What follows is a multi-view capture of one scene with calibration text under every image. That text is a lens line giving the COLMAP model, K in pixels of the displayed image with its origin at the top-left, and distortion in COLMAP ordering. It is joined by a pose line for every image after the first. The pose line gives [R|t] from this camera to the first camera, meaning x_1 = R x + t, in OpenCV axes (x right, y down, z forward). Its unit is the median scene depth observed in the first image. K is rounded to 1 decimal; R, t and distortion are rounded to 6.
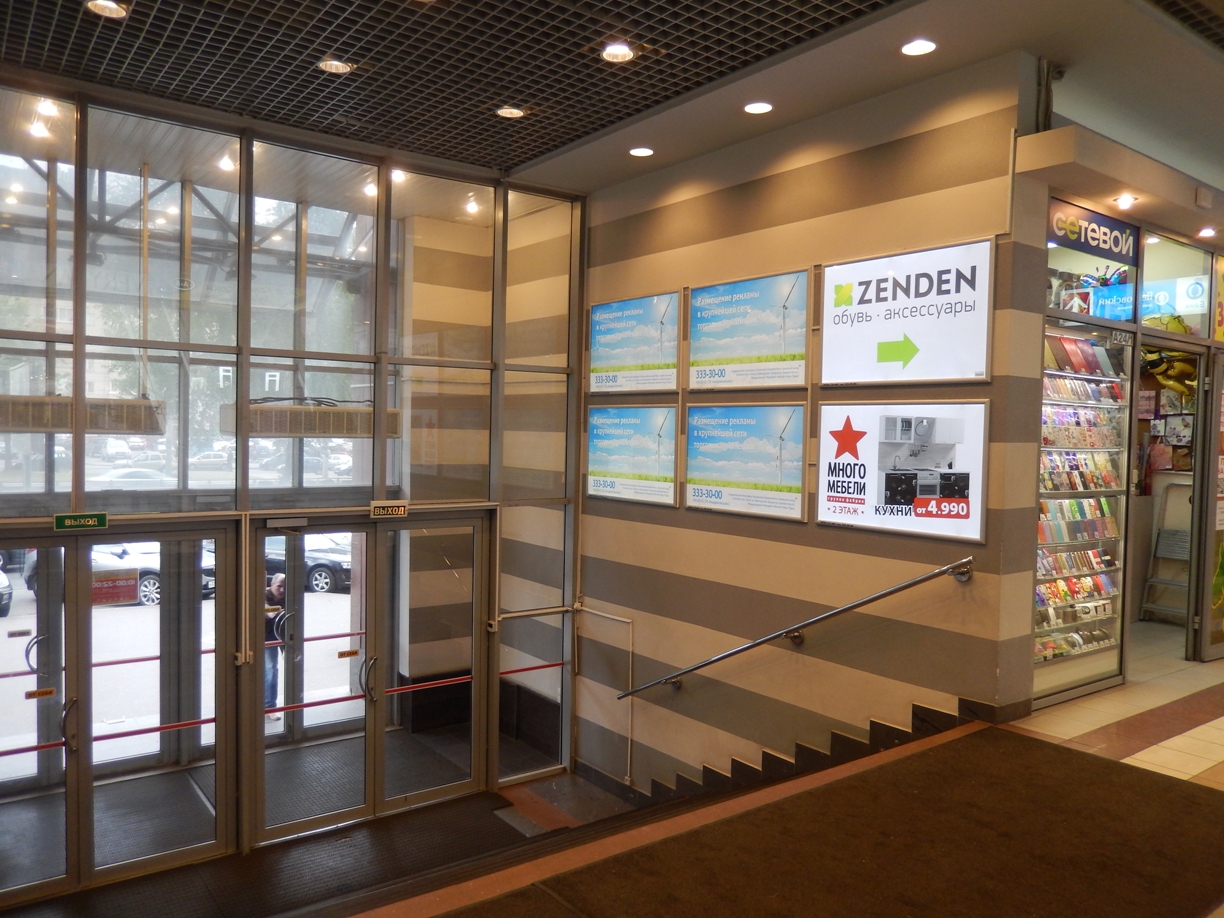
lens RADIAL K [[906.9, 0, 604.8], [0, 906.9, 459.6], [0, 0, 1]] dist [-0.007343, 0.000524]
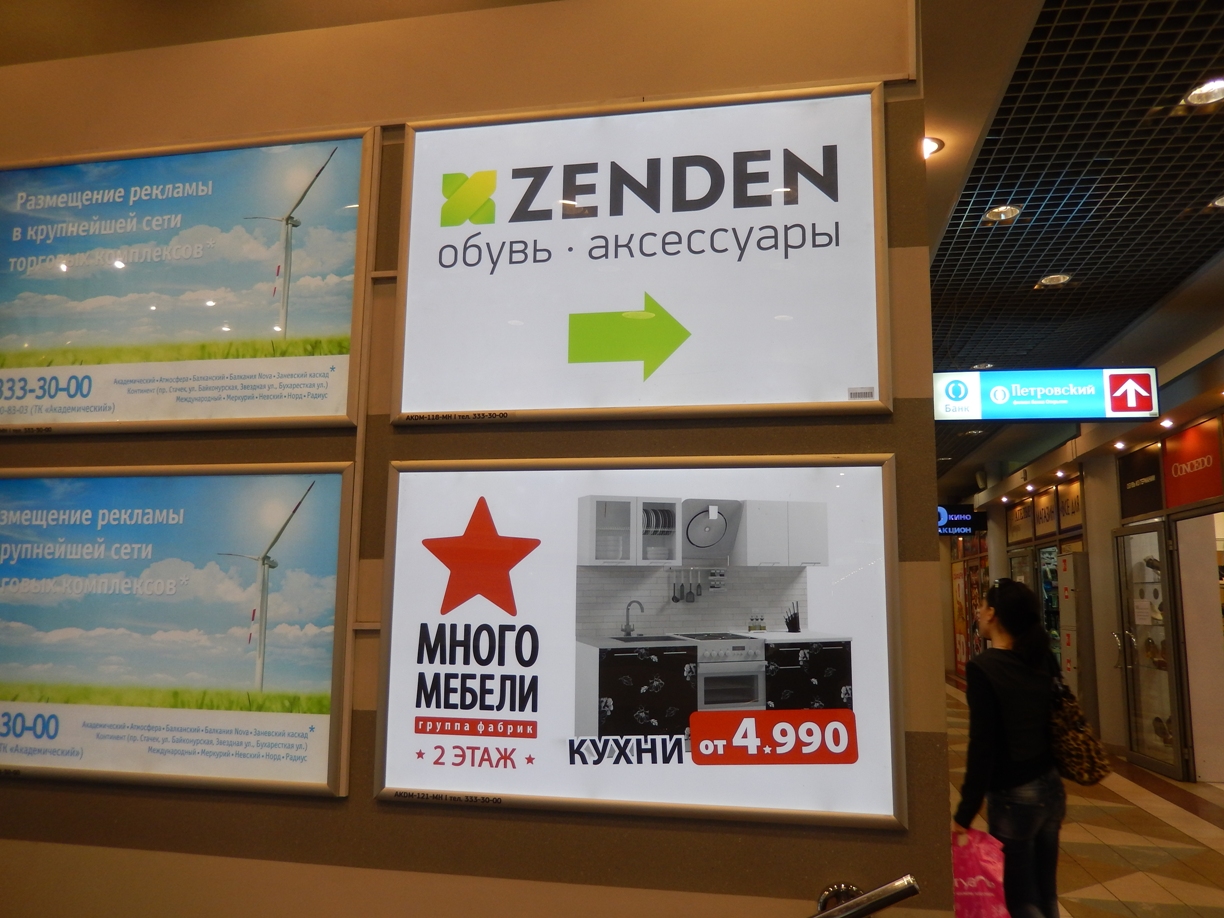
lens RADIAL K [[910.6, 0, 612.0], [0, 910.6, 459.0], [0, 0, 1]] dist [-0.022025, -0.001465]
pose [[0.735934, 0.088336, 0.671266, 0.048850], [0.025945, 0.987044, -0.158337, -0.002690], [-0.676556, 0.133942, 0.724108, 0.653914]]
